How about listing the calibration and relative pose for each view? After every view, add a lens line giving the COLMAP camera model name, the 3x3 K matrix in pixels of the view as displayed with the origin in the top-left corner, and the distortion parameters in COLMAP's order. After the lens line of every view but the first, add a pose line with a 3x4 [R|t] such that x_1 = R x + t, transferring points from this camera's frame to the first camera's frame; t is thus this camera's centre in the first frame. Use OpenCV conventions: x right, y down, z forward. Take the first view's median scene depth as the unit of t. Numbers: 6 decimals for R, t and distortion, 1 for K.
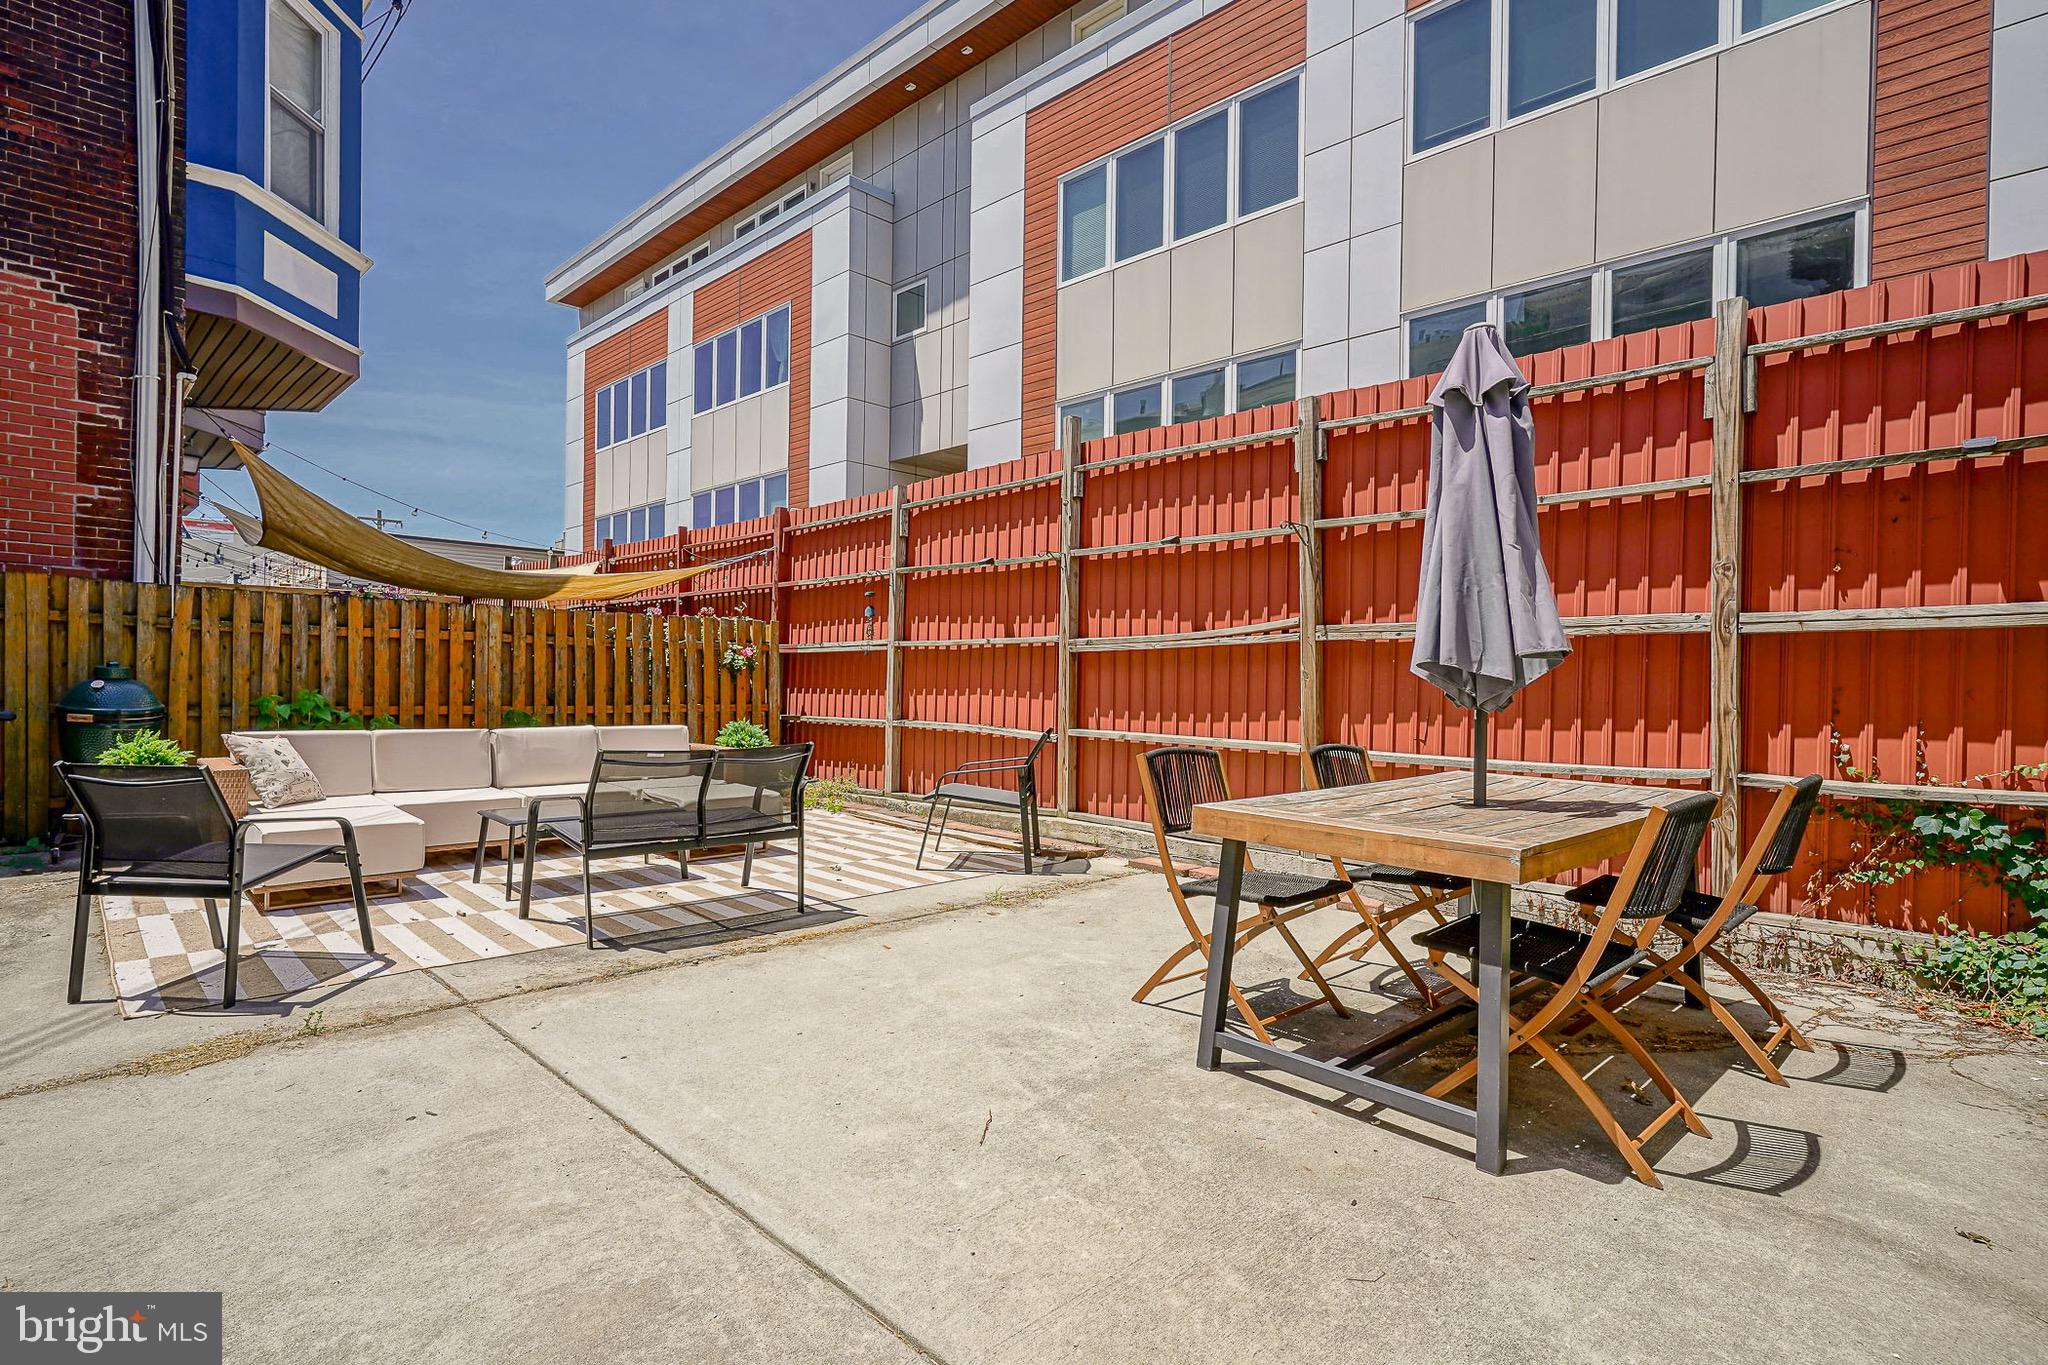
lens RADIAL K [[995.3, 0, 1032.1], [0, 995.3, 688.0], [0, 0, 1]] dist [-0.010155, 0.006064]
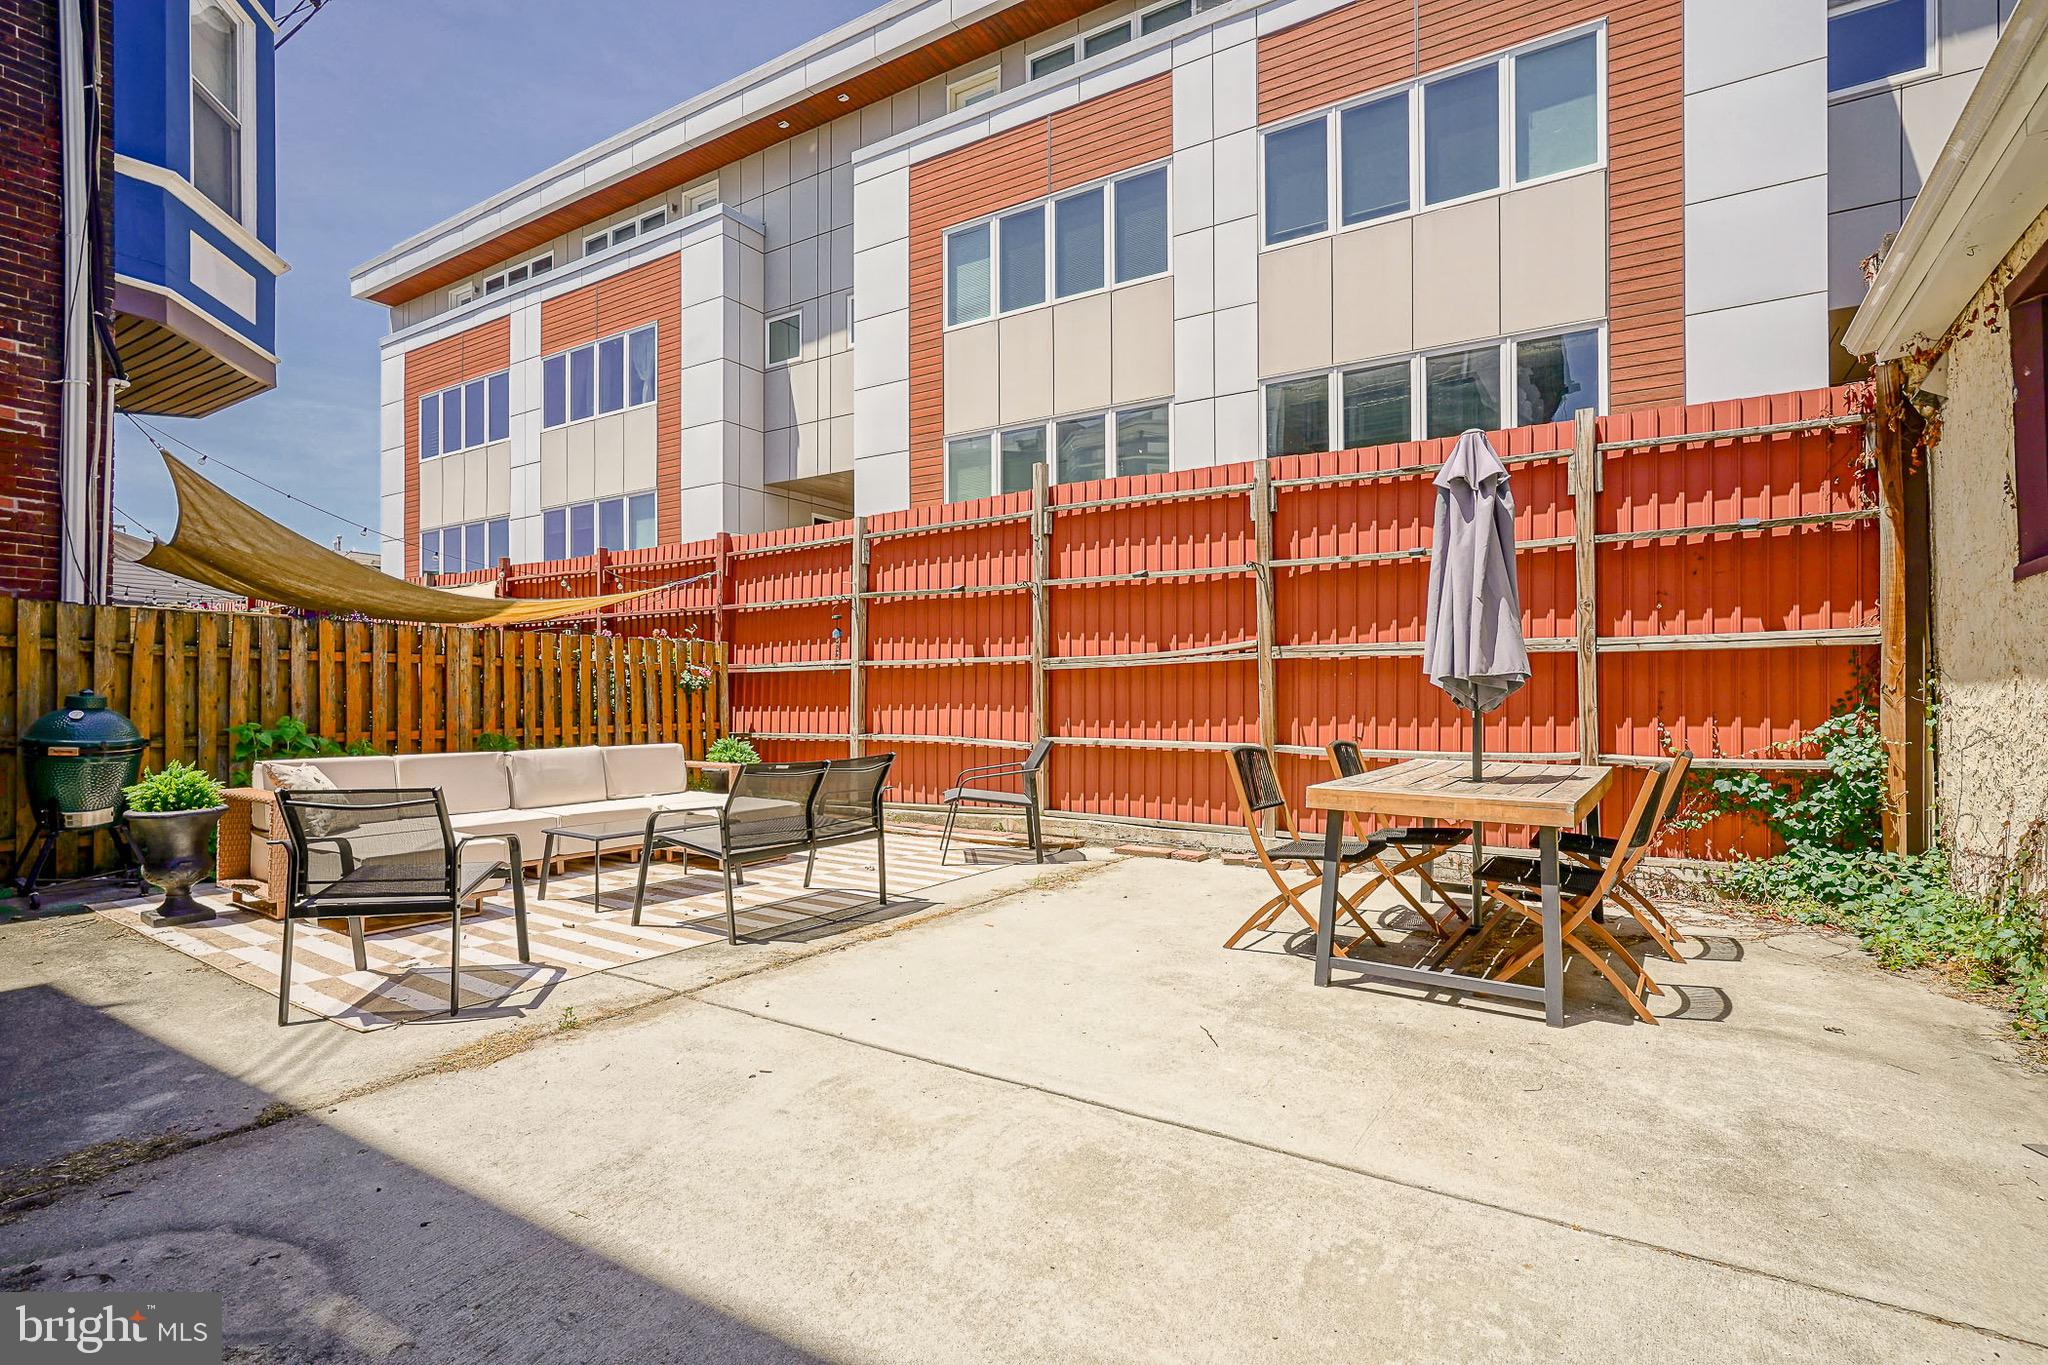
lens RADIAL K [[995.3, 0, 1003.4], [0, 995.3, 691.9], [0, 0, 1]] dist [-0.010155, 0.006064]
pose [[0.972415, -0.014772, 0.232788, -0.284709], [0.017150, 0.999819, -0.008195, -0.002450], [-0.232625, 0.011961, 0.972493, -0.101266]]
